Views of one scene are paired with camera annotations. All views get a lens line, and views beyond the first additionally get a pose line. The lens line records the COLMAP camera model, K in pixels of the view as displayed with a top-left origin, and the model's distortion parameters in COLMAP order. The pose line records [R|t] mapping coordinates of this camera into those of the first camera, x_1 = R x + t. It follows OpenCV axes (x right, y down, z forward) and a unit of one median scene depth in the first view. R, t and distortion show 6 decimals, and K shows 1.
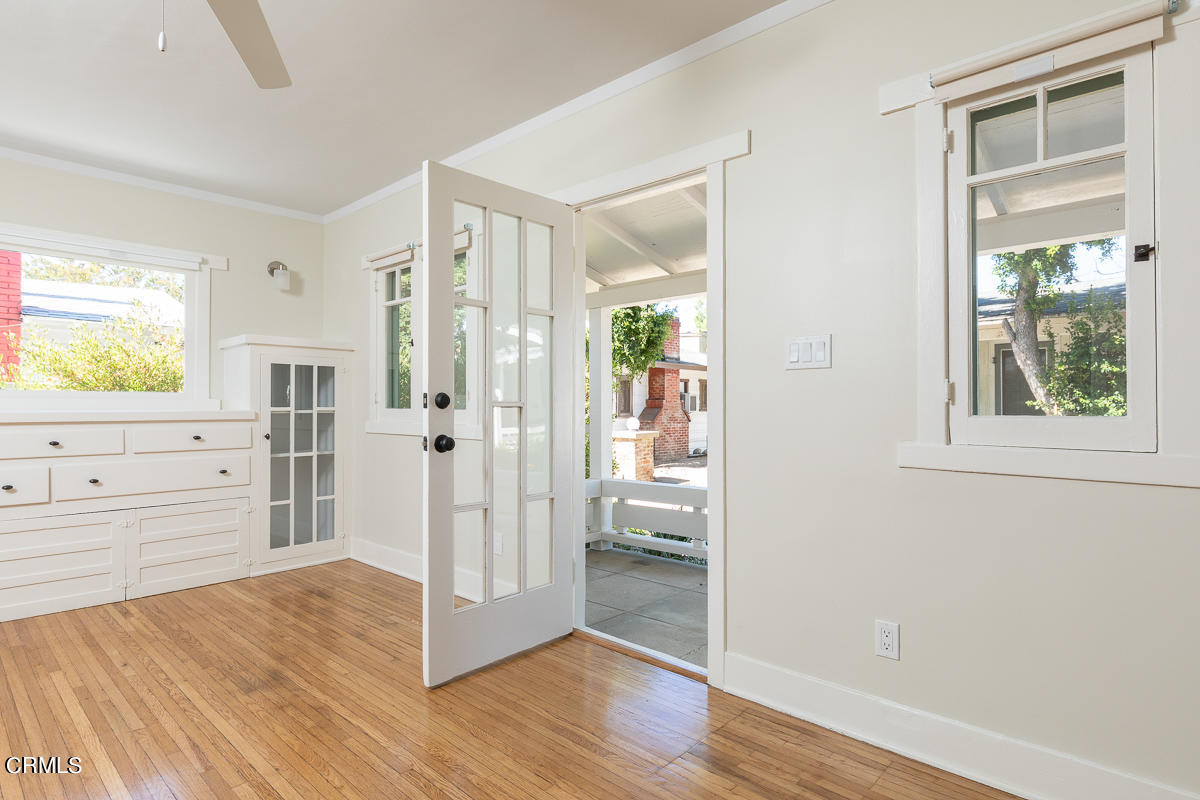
lens RADIAL K [[641.4, 0, 601.0], [0, 641.4, 402.5], [0, 0, 1]] dist [-0.004630, -0.000733]
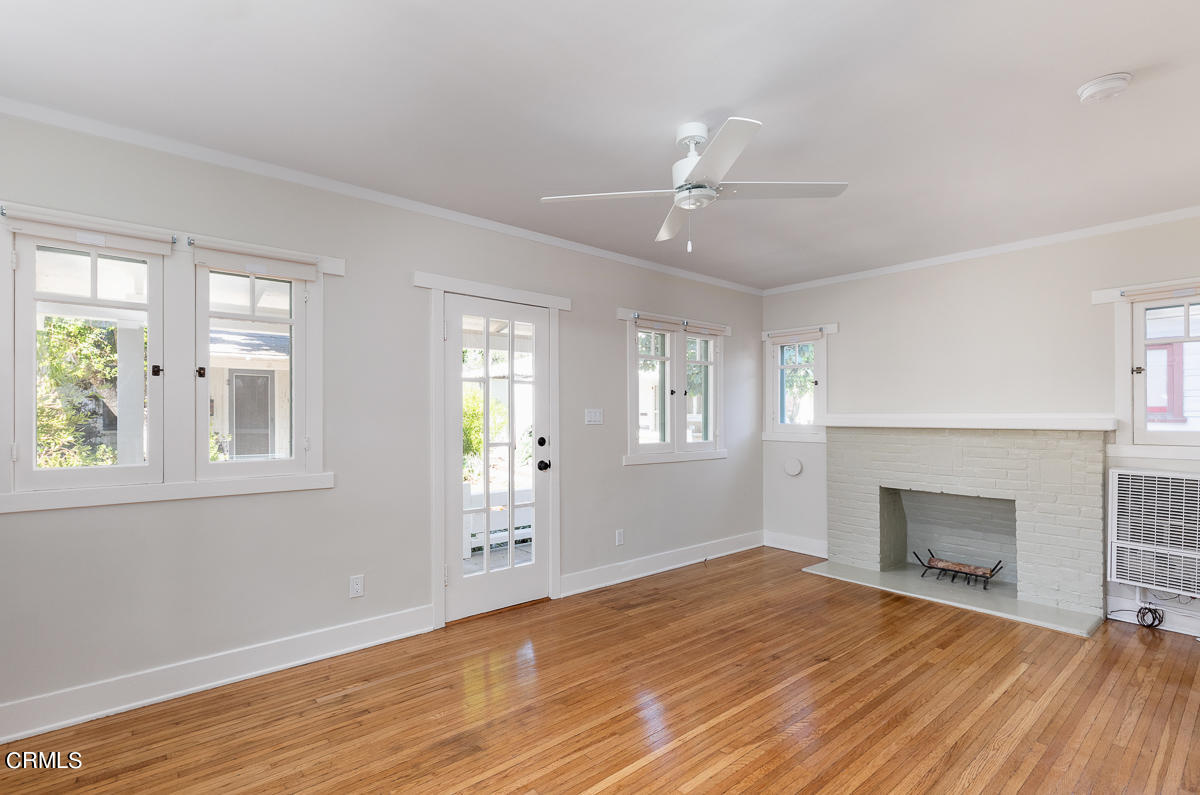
lens RADIAL K [[551.7, 0, 600.7], [0, 551.7, 403.5], [0, 0, 1]] dist [-0.001890, -0.000199]
pose [[0.129809, 0.004614, 0.991528, -1.342453], [-0.008408, 0.999958, -0.003552, -0.111352], [-0.991503, -0.007876, 0.129842, 0.644505]]
